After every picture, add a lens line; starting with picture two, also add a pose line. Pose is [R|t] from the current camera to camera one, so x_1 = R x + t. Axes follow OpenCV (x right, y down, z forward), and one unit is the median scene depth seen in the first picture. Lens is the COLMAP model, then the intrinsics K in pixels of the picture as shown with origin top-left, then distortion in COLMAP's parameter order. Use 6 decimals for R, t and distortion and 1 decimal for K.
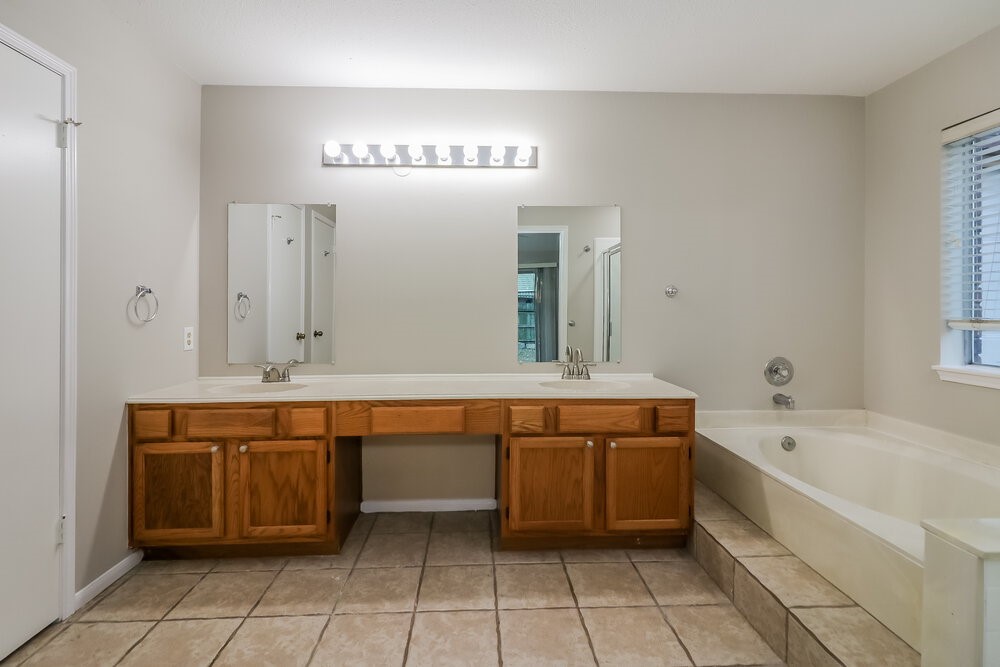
lens RADIAL K [[466.1, 0, 505.6], [0, 466.1, 304.5], [0, 0, 1]] dist [0.000554, -0.000832]
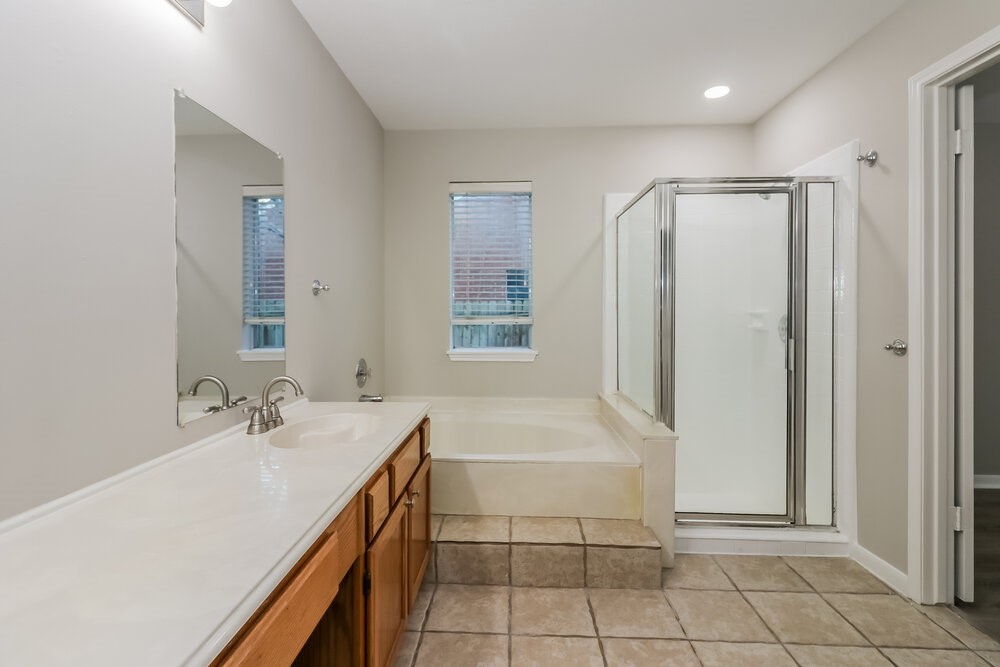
lens RADIAL K [[466.1, 0, 503.6], [0, 466.1, 313.1], [0, 0, 1]] dist [0.000554, -0.000832]
pose [[0.116403, -0.006906, 0.993178, -0.570762], [-0.004096, 0.999964, 0.007433, 0.009538], [-0.993194, -0.004933, 0.116370, 0.897397]]
